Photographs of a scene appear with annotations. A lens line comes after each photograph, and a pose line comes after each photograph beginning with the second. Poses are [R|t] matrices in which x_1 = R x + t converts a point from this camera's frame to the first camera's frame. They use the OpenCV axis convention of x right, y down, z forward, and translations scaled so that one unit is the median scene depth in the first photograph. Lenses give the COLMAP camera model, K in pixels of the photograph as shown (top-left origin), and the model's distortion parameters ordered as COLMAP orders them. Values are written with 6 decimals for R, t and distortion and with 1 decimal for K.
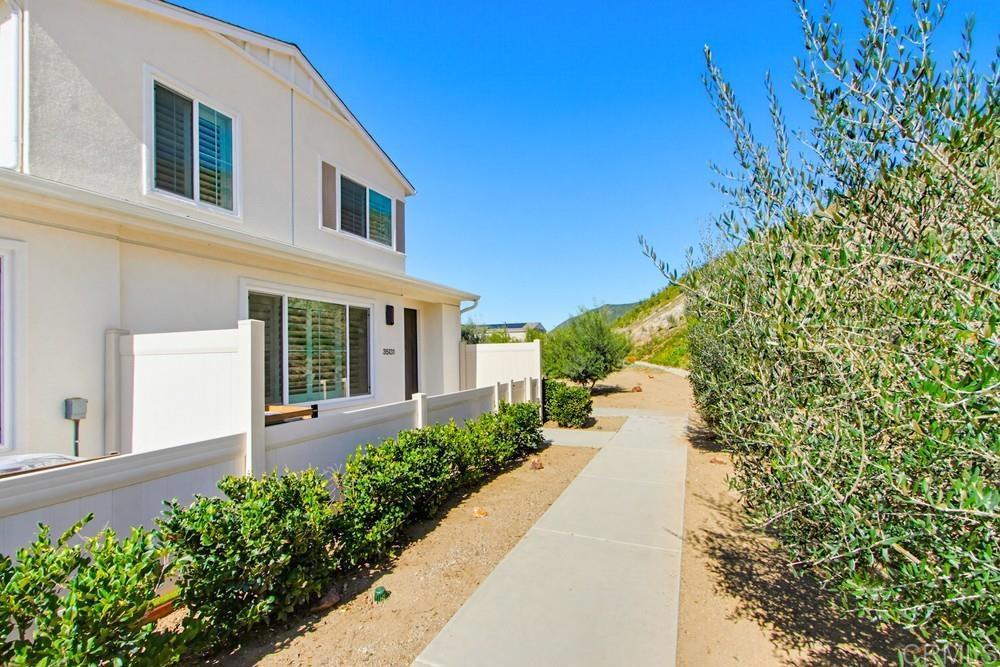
lens RADIAL K [[469.9, 0, 498.6], [0, 469.9, 345.2], [0, 0, 1]] dist [0.000481, -0.000160]
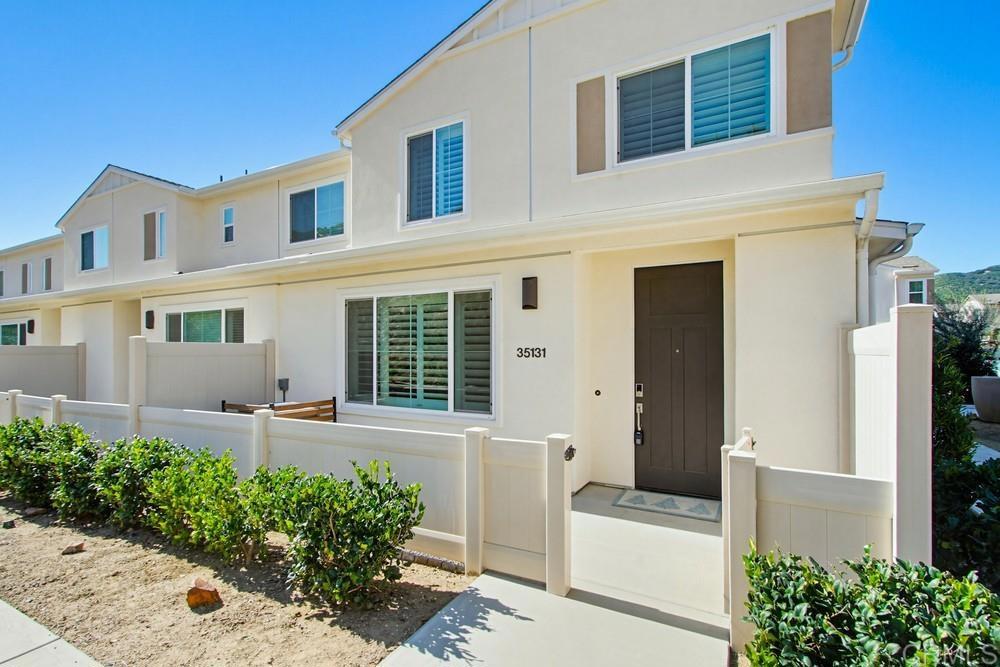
lens RADIAL K [[474.8, 0, 487.7], [0, 474.8, 350.8], [0, 0, 1]] dist [0.000503, -0.000100]
pose [[-0.117590, 0.014343, -0.992959, 0.438269], [0.026088, 0.999595, 0.011349, 0.003394], [0.992719, -0.024569, -0.117917, 1.128606]]
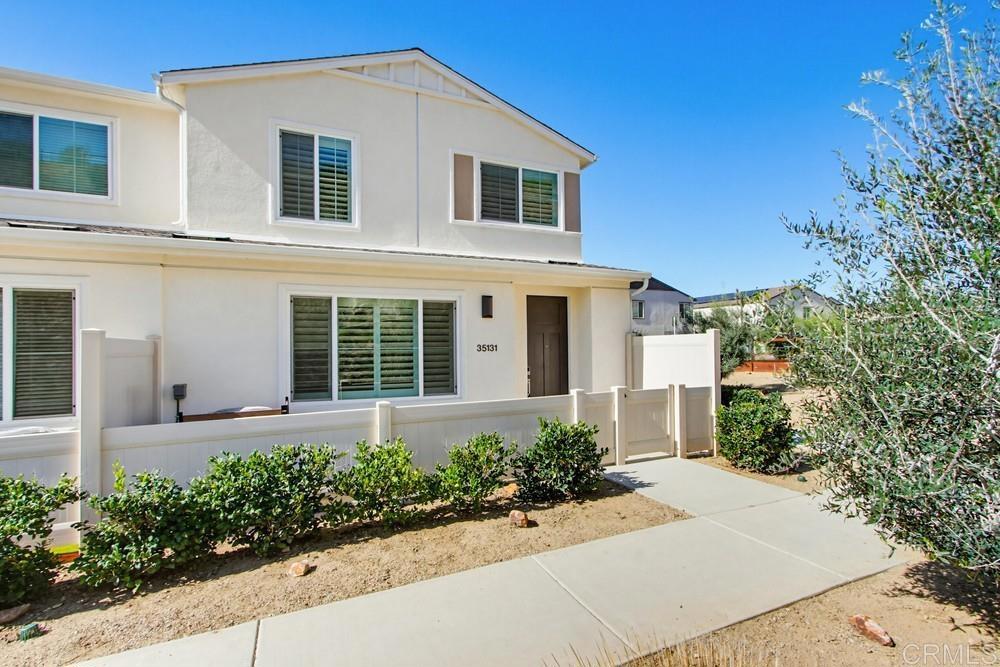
lens RADIAL K [[469.5, 0, 496.2], [0, 469.5, 336.4], [0, 0, 1]] dist [0.002668, 0.000066]
pose [[0.728382, -0.010082, -0.685098, 0.434029], [0.017343, 0.999843, 0.003725, -0.011872], [0.684952, -0.014595, 0.728442, 0.401790]]
